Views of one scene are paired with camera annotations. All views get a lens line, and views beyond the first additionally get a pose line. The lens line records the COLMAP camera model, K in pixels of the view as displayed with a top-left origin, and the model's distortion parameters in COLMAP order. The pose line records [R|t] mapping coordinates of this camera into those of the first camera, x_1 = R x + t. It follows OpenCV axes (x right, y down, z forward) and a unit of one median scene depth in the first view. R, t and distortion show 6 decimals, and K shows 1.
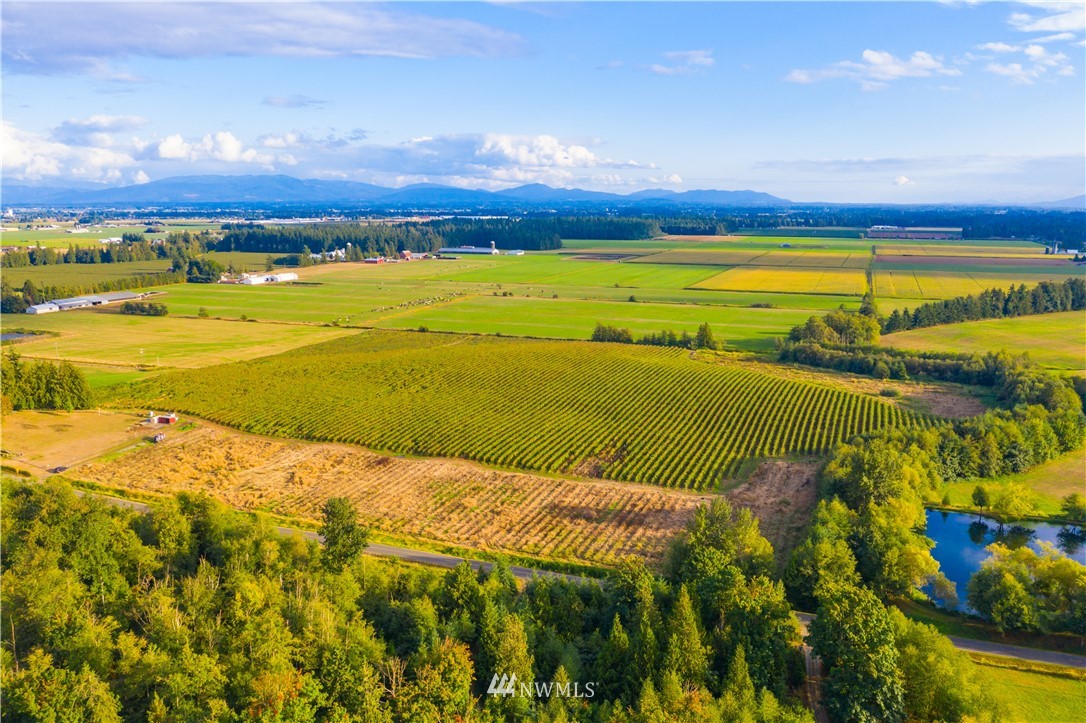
lens RADIAL K [[869.2, 0, 538.2], [0, 869.2, 359.5], [0, 0, 1]] dist [-0.029520, 0.006174]
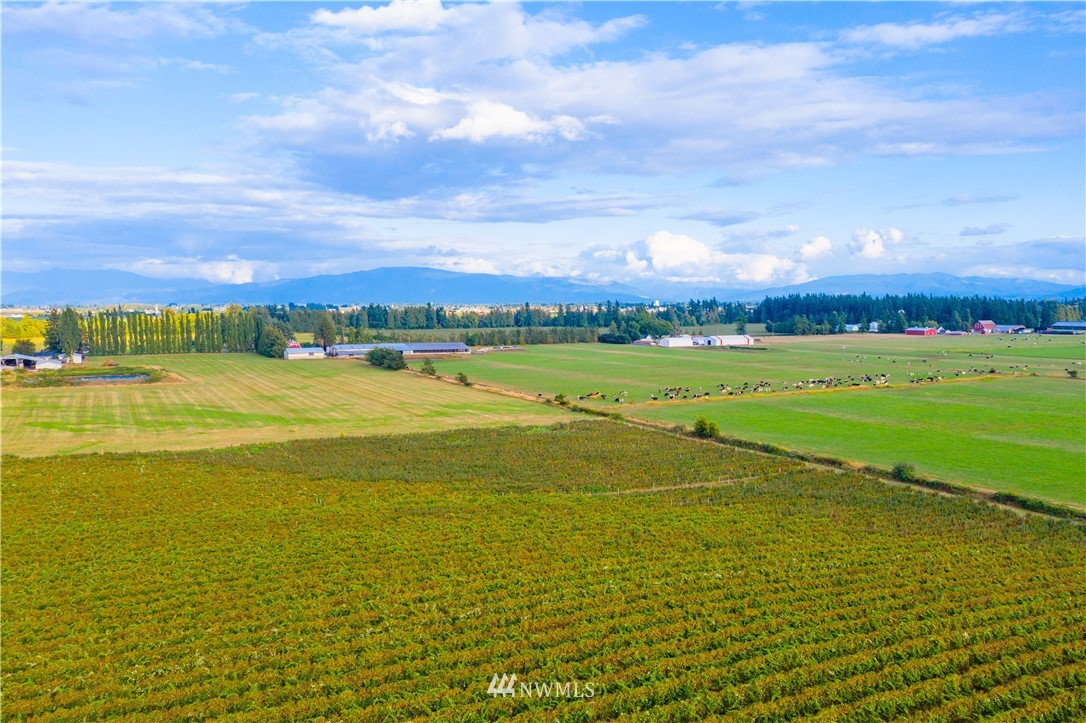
lens RADIAL K [[853.0, 0, 540.3], [0, 853.0, 377.1], [0, 0, 1]] dist [-0.024482, 0.009071]
pose [[0.748122, 0.052257, -0.661501, 0.020626], [-0.114065, 0.992183, -0.050621, -0.015119], [0.653684, 0.113325, 0.748234, 0.343550]]
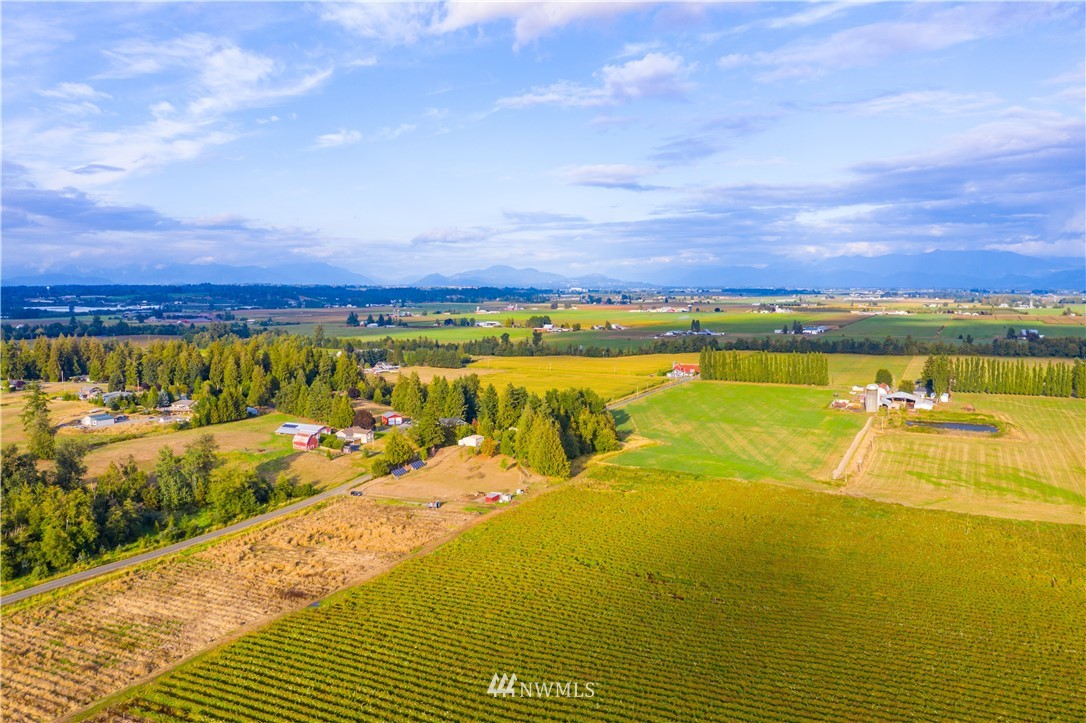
lens RADIAL K [[869.2, 0, 538.2], [0, 869.2, 359.5], [0, 0, 1]] dist [-0.029520, 0.006174]
pose [[-0.101376, 0.085860, -0.991136, 0.131287], [-0.177797, 0.978666, 0.102965, -0.049905], [0.978831, 0.186659, -0.083948, 0.298626]]
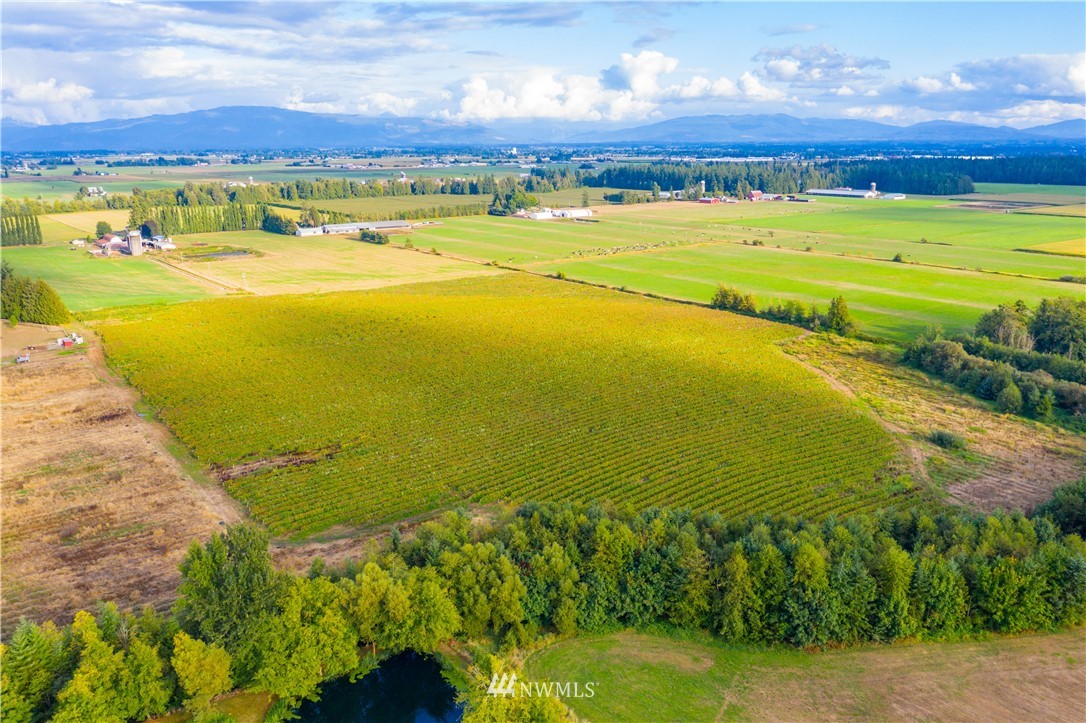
lens RADIAL K [[853.0, 0, 540.3], [0, 853.0, 377.1], [0, 0, 1]] dist [-0.024482, 0.009071]
pose [[0.848115, 0.135628, -0.512158, 0.152471], [-0.088864, 0.989400, 0.114854, -0.015024], [0.522306, -0.051897, 0.851178, 0.118691]]
